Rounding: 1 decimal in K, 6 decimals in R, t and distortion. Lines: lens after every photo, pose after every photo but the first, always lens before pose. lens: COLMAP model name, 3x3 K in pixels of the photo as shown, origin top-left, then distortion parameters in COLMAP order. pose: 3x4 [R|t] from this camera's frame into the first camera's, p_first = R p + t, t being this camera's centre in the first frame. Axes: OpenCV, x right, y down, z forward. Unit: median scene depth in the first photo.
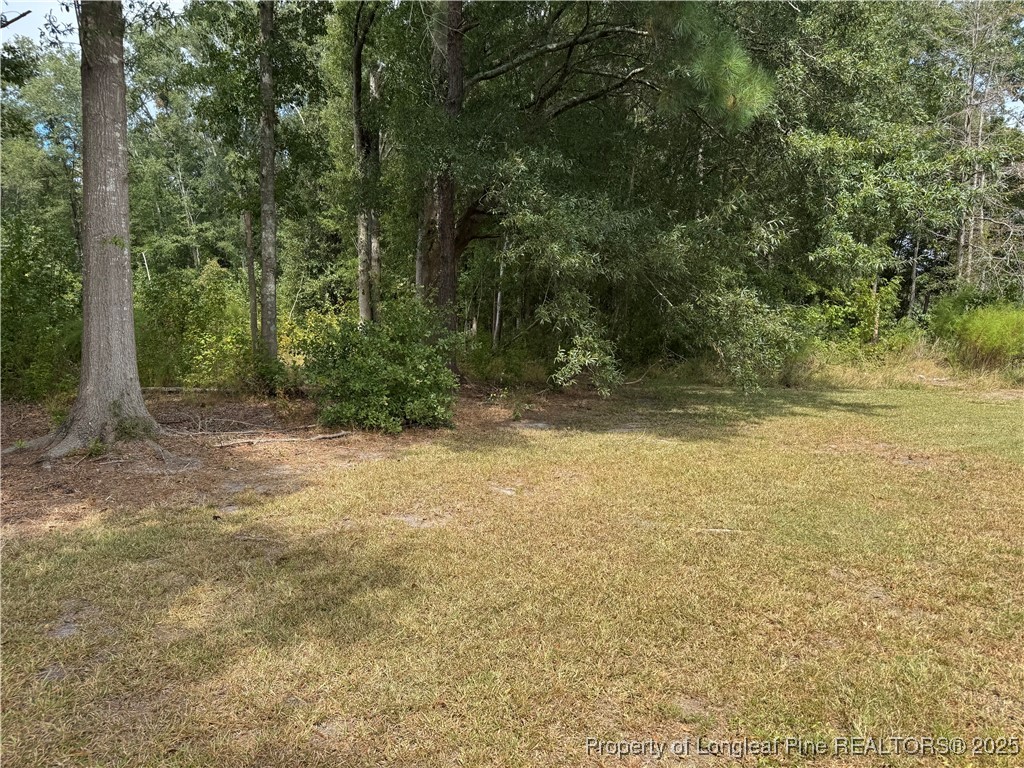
lens RADIAL K [[720.7, 0, 516.9], [0, 720.7, 386.8], [0, 0, 1]] dist [0.060050, -0.047749]
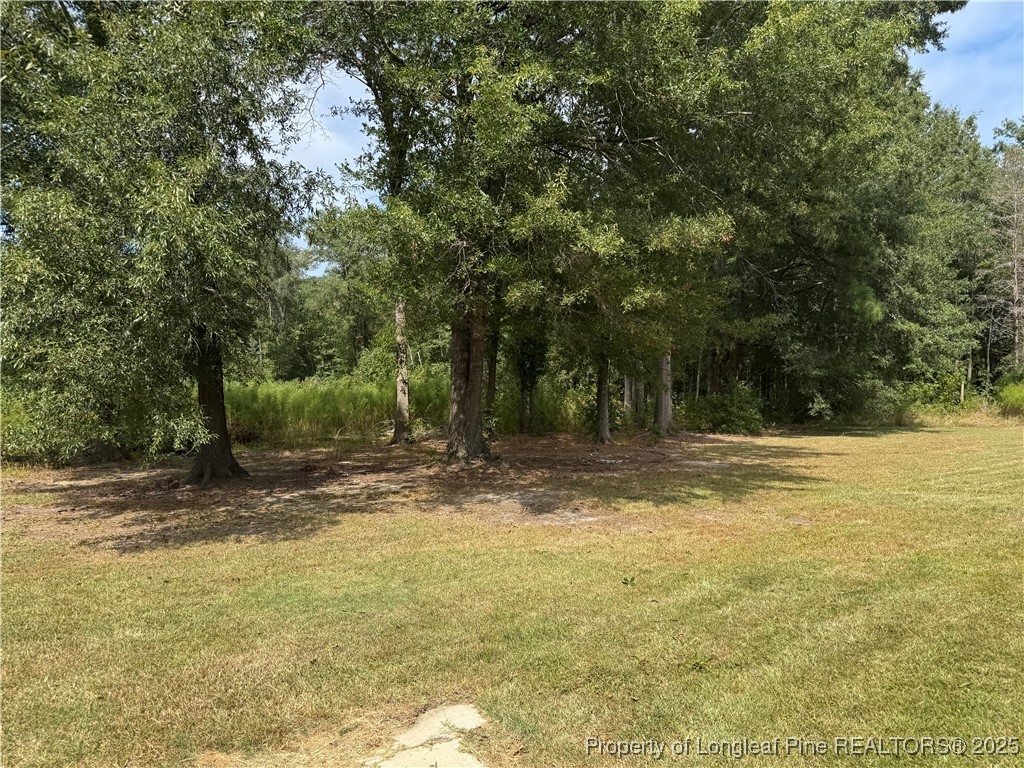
lens RADIAL K [[720.7, 0, 505.8], [0, 720.7, 383.7], [0, 0, 1]] dist [0.060050, -0.047749]
pose [[0.989880, -0.015715, -0.141037, -0.615396], [0.000298, 0.994077, -0.108677, 0.156278], [0.141910, 0.107535, 0.984021, -1.699523]]
